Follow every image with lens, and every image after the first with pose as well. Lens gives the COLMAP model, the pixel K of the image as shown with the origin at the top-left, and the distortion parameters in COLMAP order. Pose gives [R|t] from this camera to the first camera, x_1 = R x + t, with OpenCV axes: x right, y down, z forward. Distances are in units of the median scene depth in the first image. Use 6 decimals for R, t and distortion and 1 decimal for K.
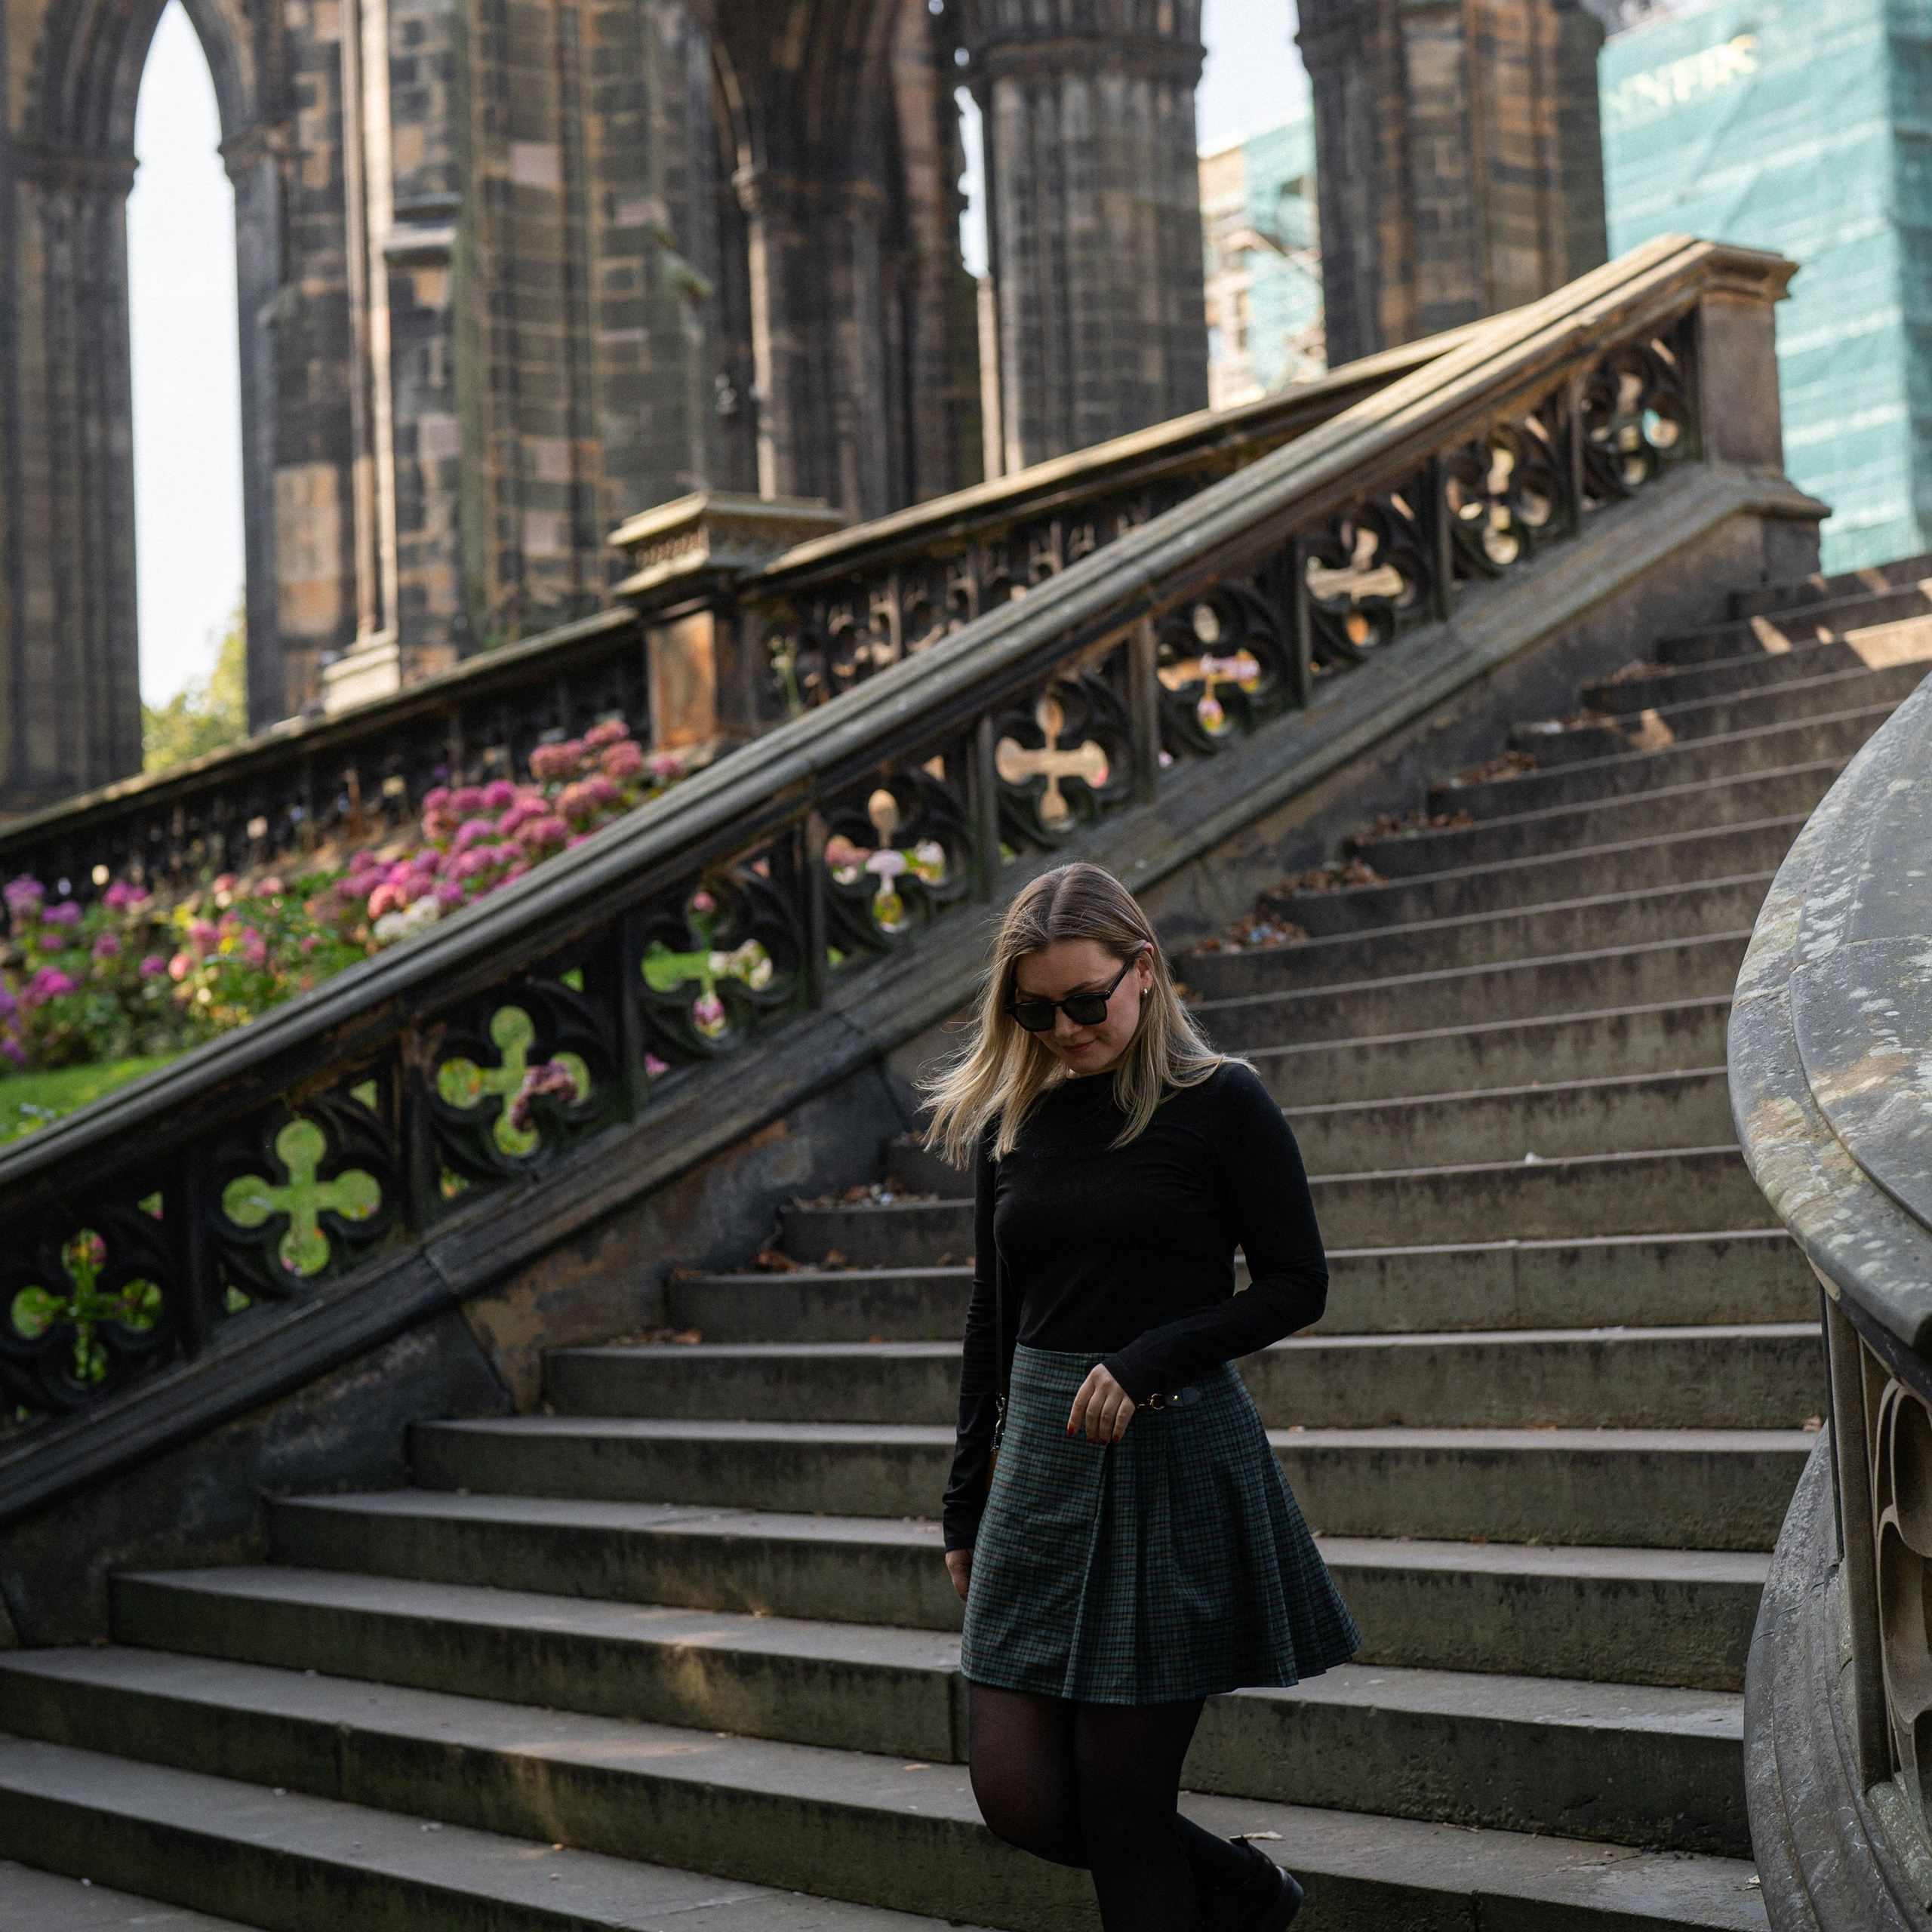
lens RADIAL K [[3985.7, 0, 961.9], [0, 3985.7, 1106.5], [0, 0, 1]] dist [-0.108787, 0.941057]
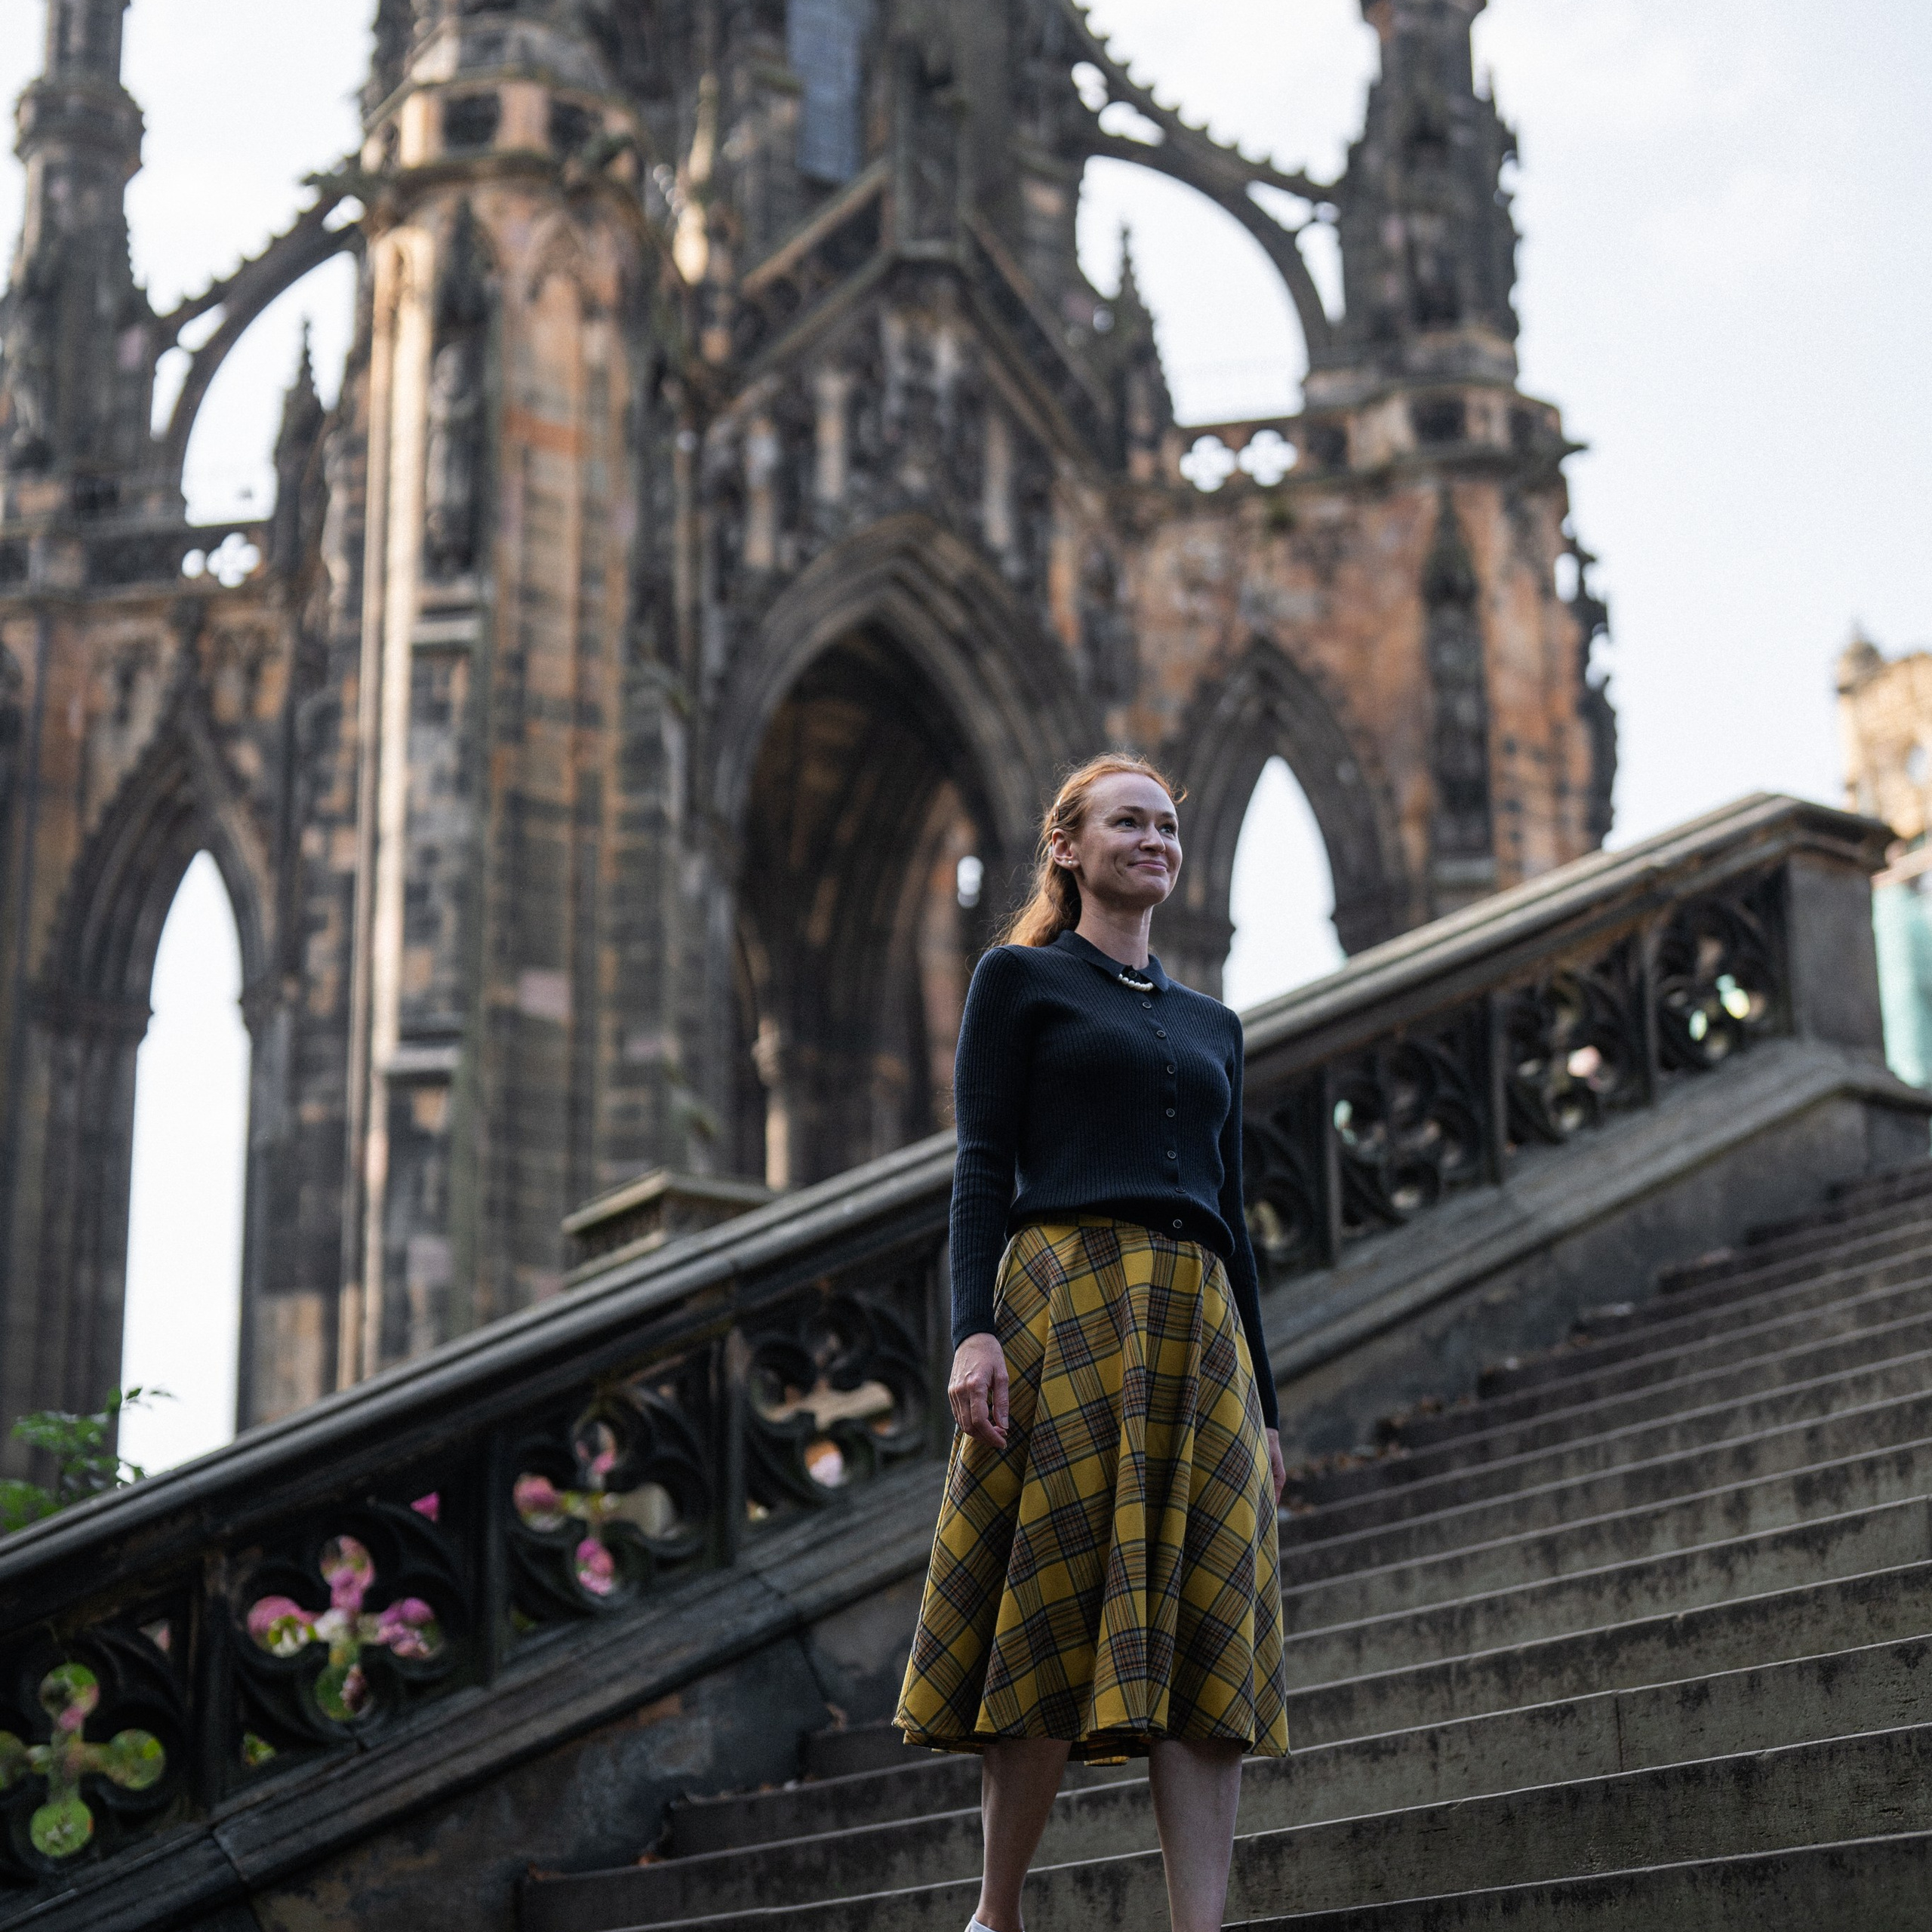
lens RADIAL K [[3985.7, 0, 961.9], [0, 3985.7, 1106.5], [0, 0, 1]] dist [-0.108787, 0.941057]
pose [[0.999532, 0.029019, -0.009692, 0.014588], [-0.030507, 0.969277, -0.244073, 0.072858], [0.002311, 0.244254, 0.969708, 0.171479]]
